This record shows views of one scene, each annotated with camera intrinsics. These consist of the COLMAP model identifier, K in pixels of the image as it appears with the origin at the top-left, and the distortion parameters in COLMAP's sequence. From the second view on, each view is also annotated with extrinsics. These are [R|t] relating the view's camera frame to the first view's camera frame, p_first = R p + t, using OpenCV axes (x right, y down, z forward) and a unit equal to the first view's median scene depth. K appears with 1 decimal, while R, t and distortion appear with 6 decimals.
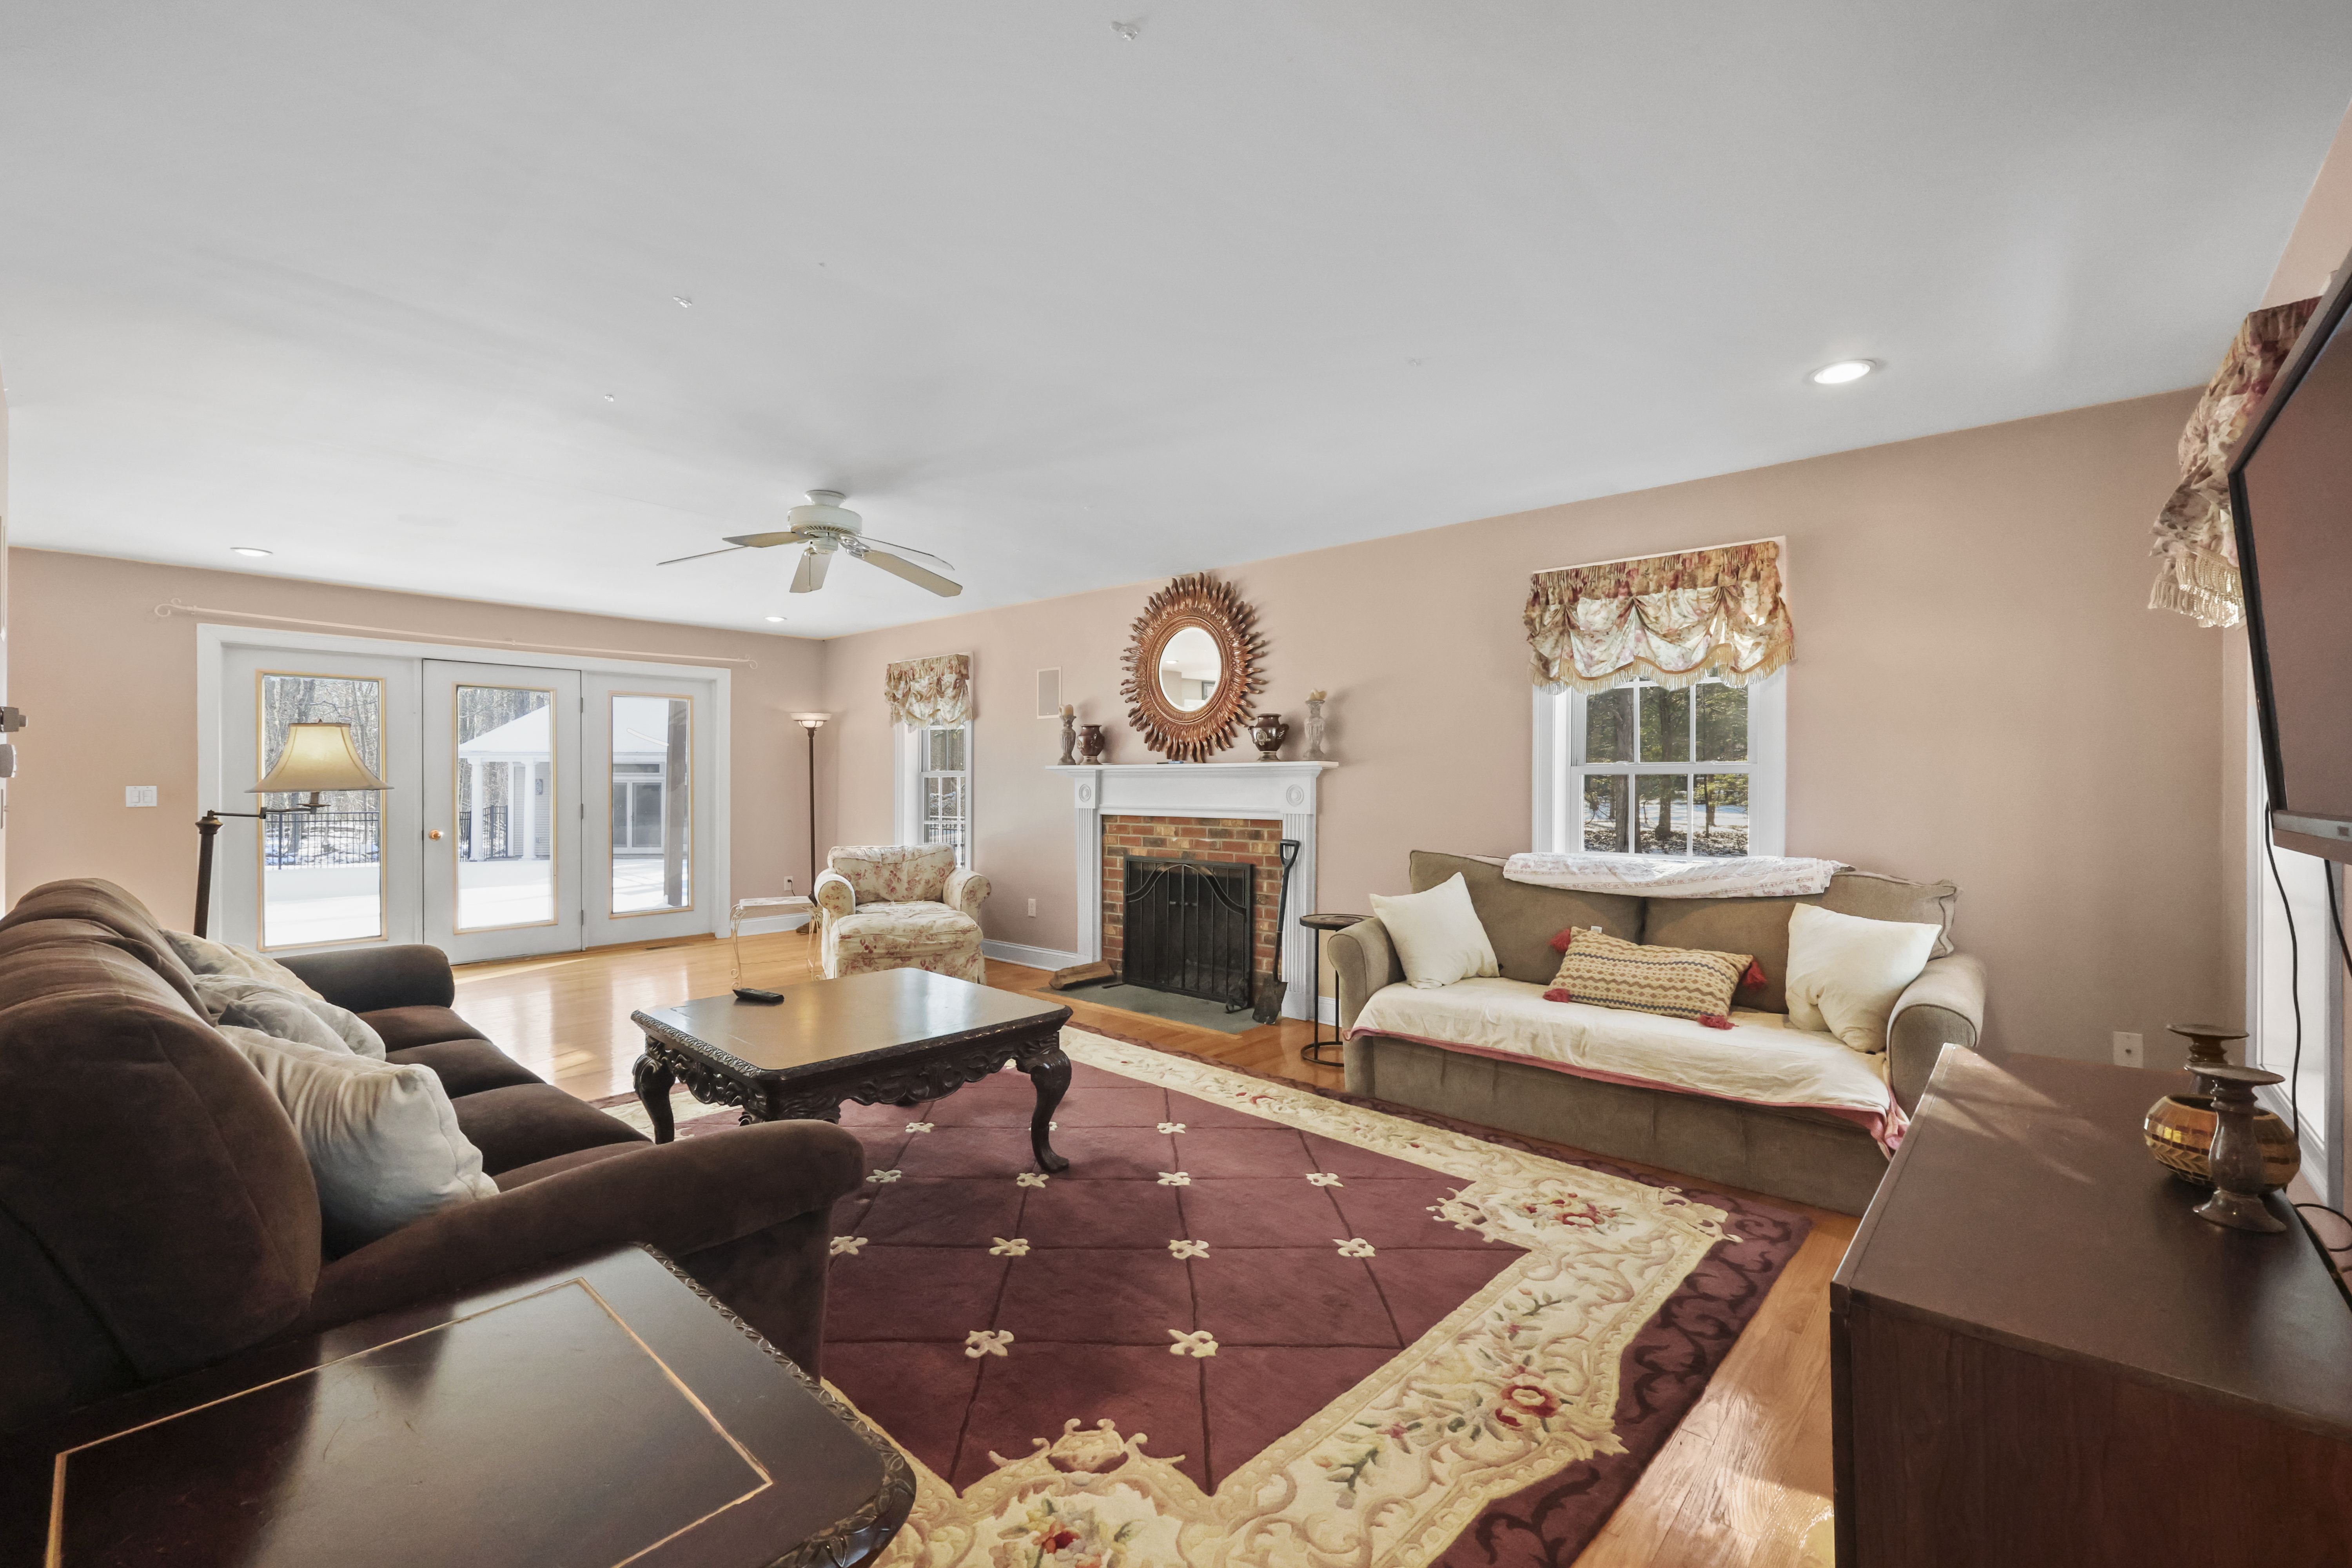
lens RADIAL K [[981.6, 0, 1180.6], [0, 981.6, 782.6], [0, 0, 1]] dist [0.003102, -0.000478]
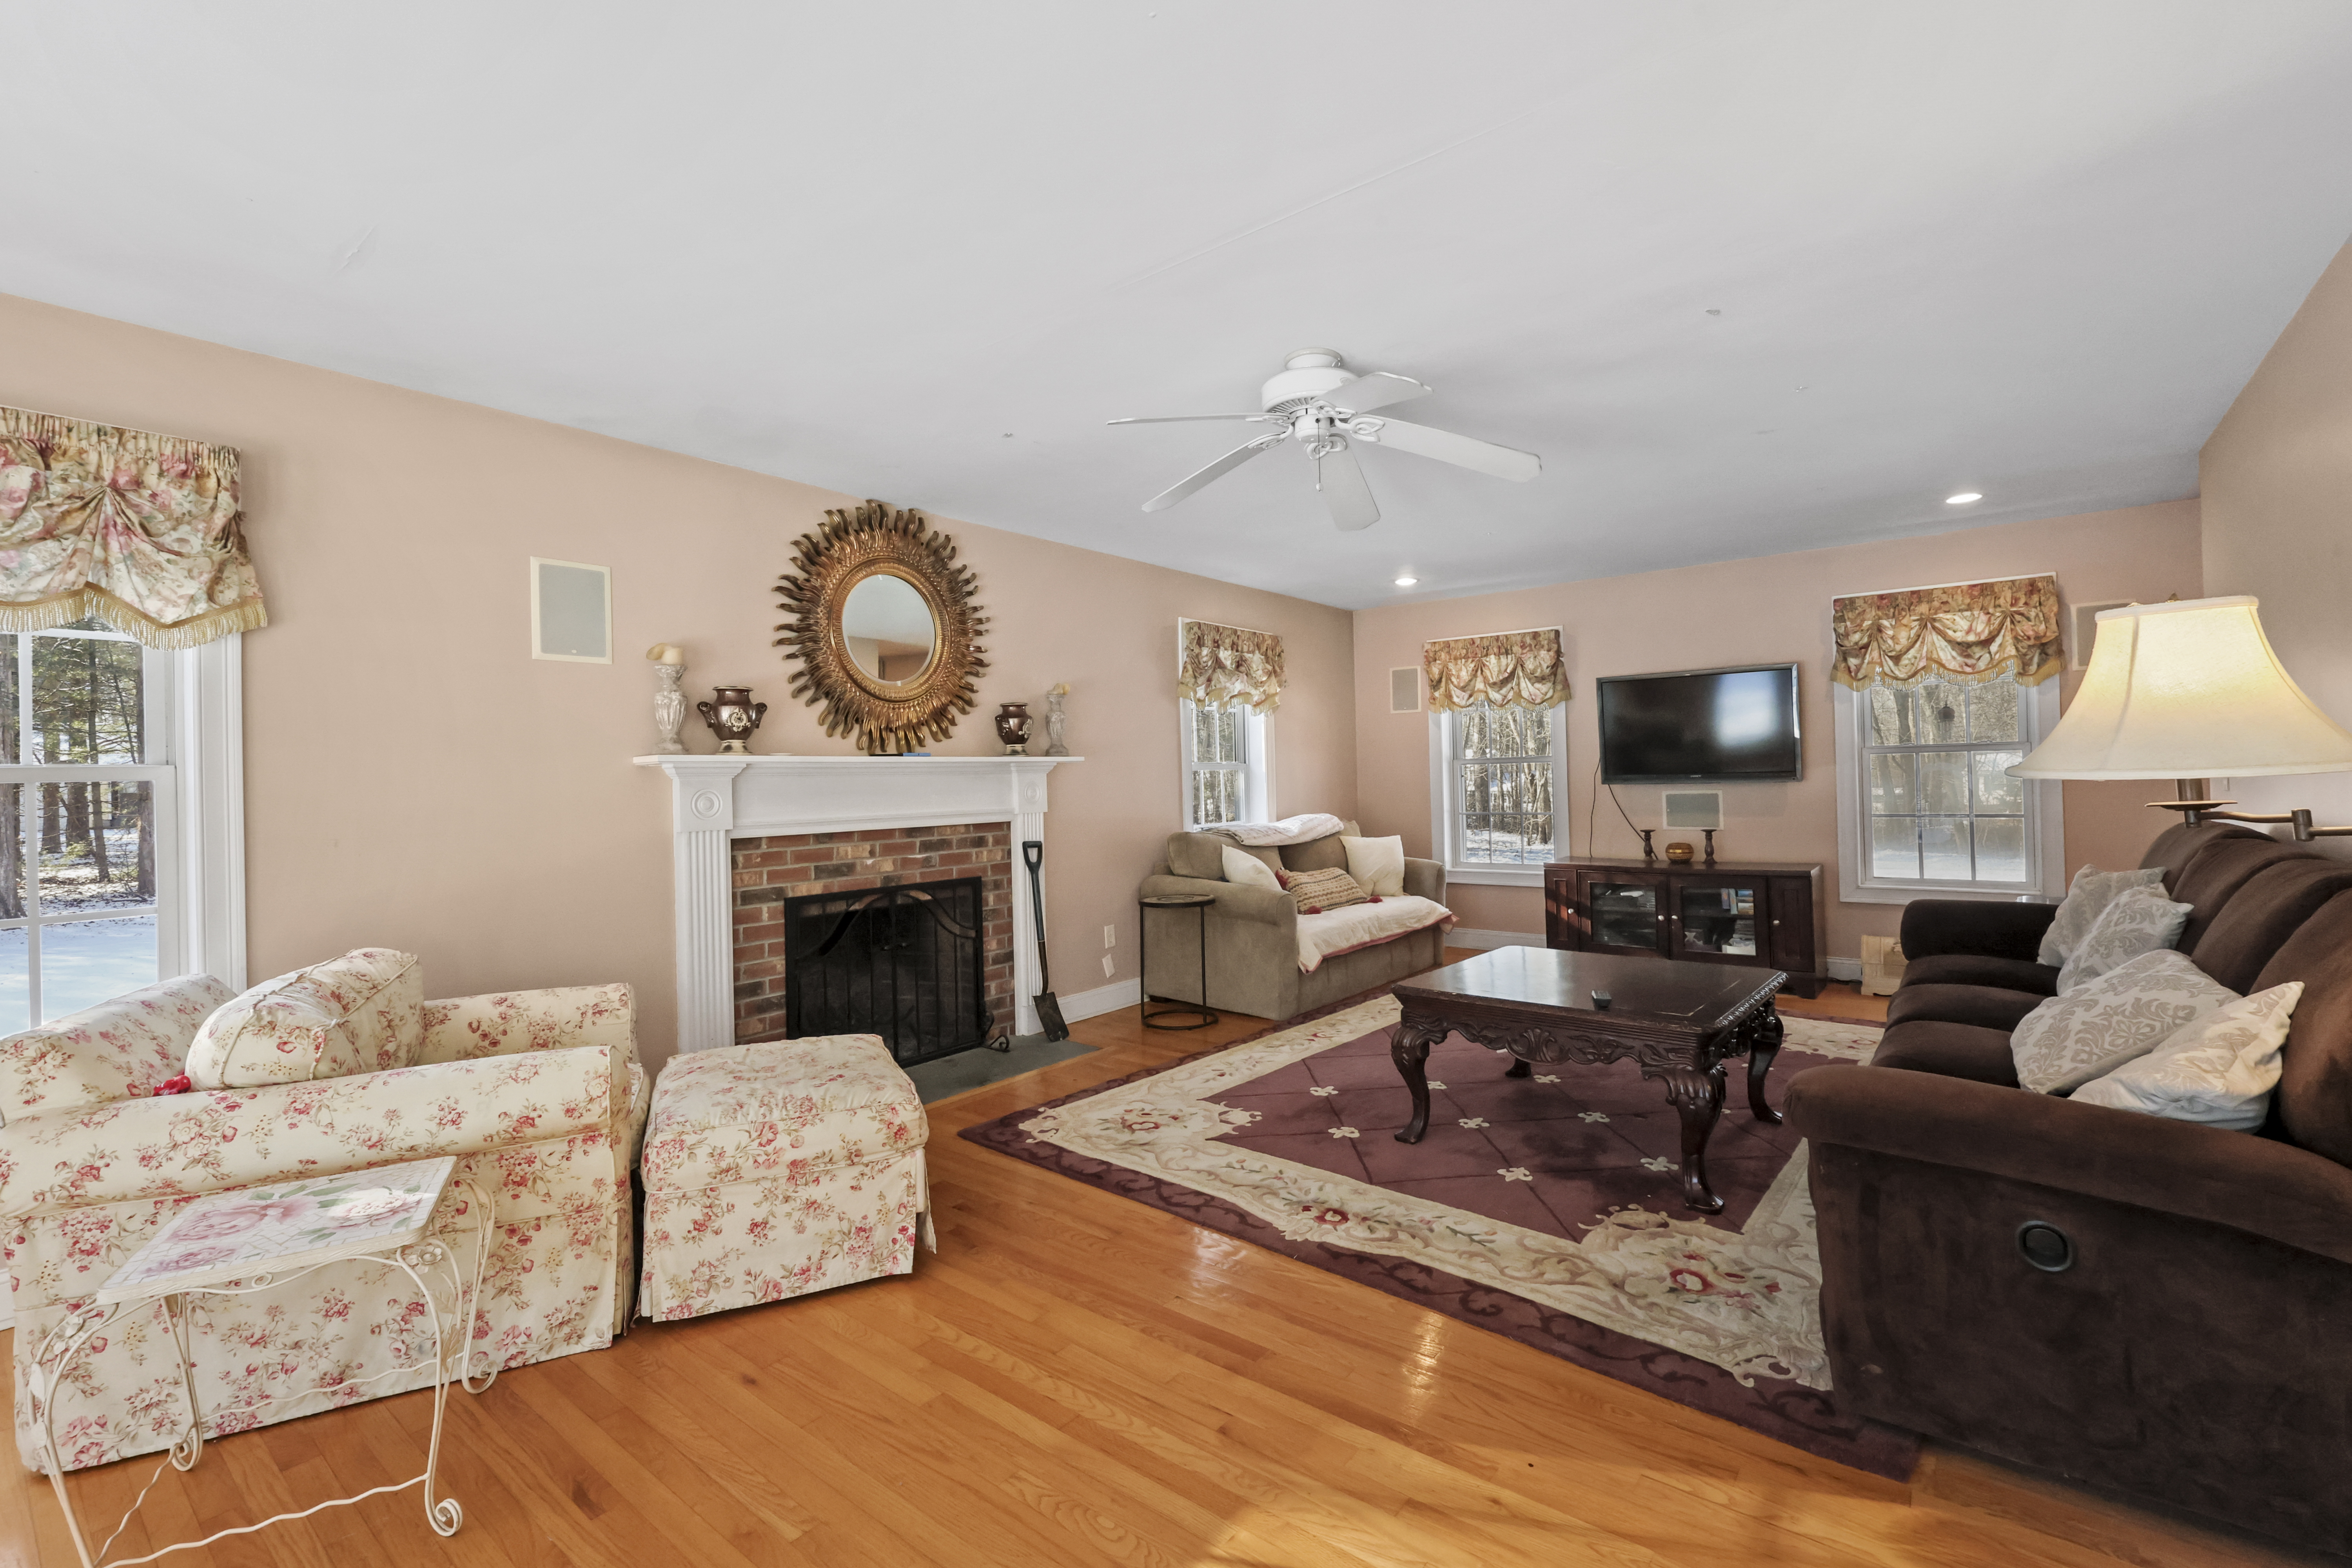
lens RADIAL K [[1018.7, 0, 1207.7], [0, 1018.7, 764.6], [0, 0, 1]] dist [0.003669, 0.000214]
pose [[-0.069874, 0.012281, 0.997480, -0.812631], [0.020061, 0.999739, -0.010904, 0.000201], [-0.997354, 0.019248, -0.070102, 0.854177]]
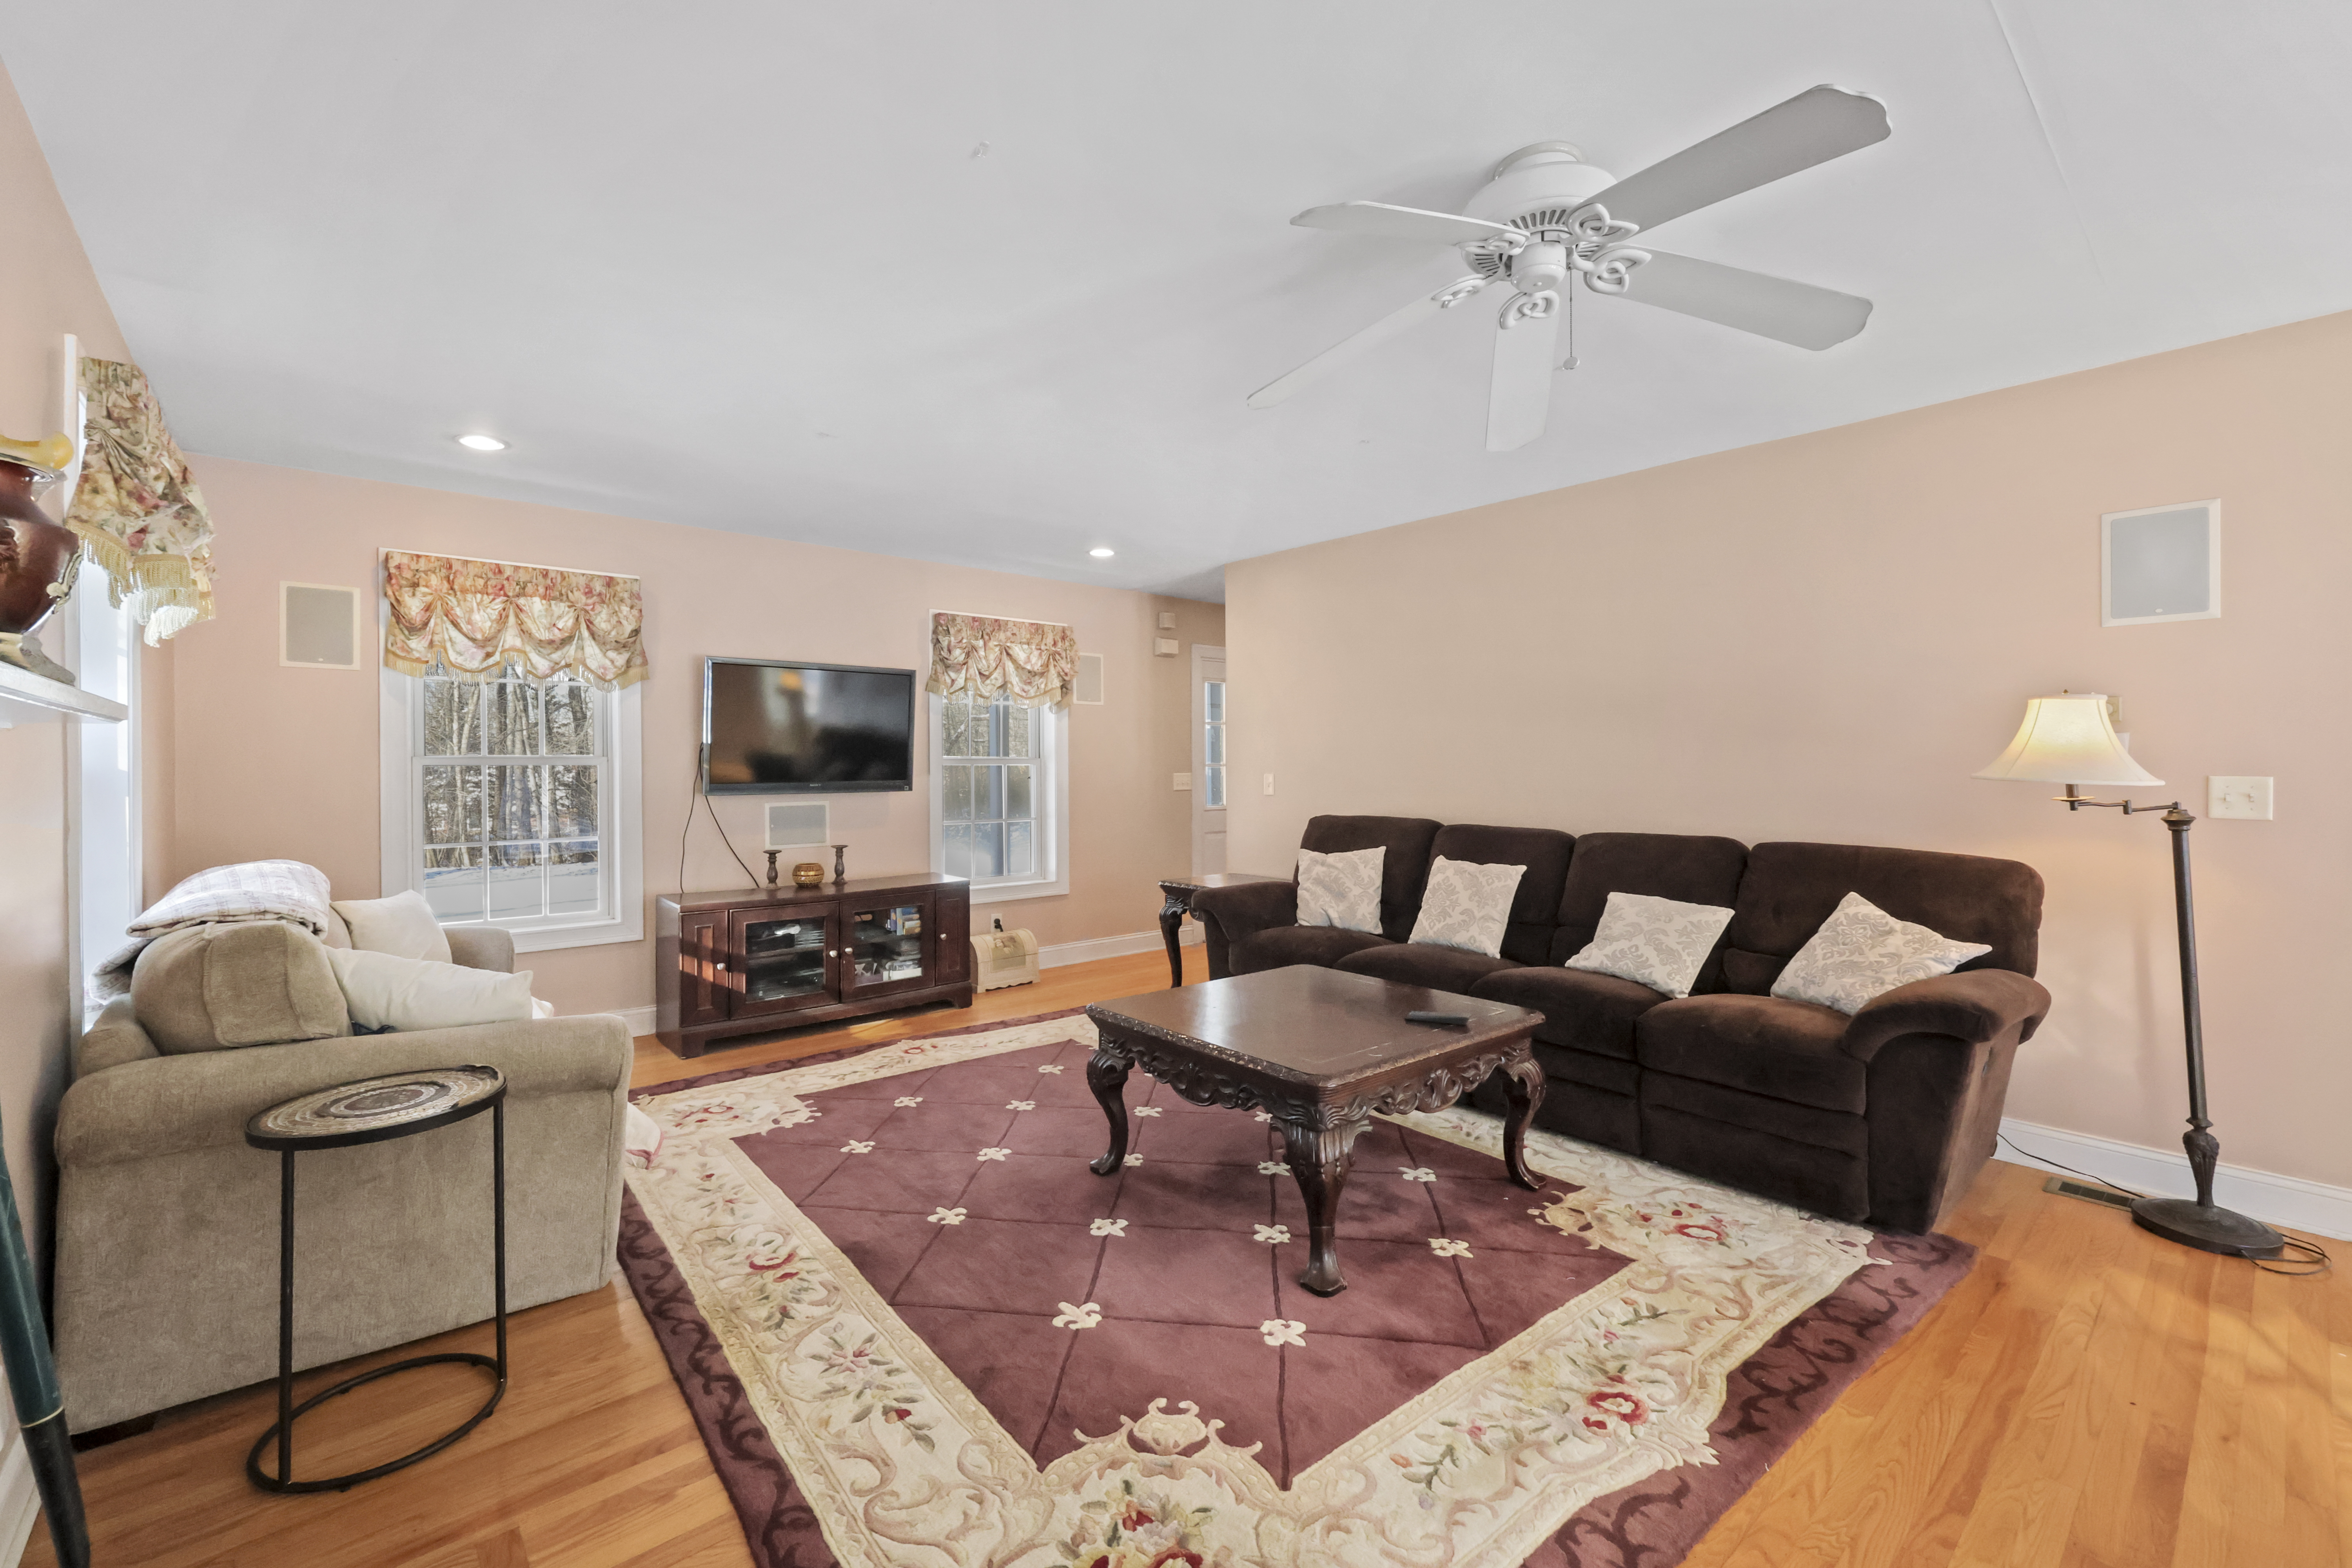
lens RADIAL K [[981.6, 0, 1178.7], [0, 981.6, 768.8], [0, 0, 1]] dist [0.003102, -0.000478]
pose [[-0.991792, 0.002496, 0.127834, -0.188570], [0.002383, 0.999997, -0.001038, -0.002427], [-0.127837, -0.000725, -0.991795, 1.127817]]
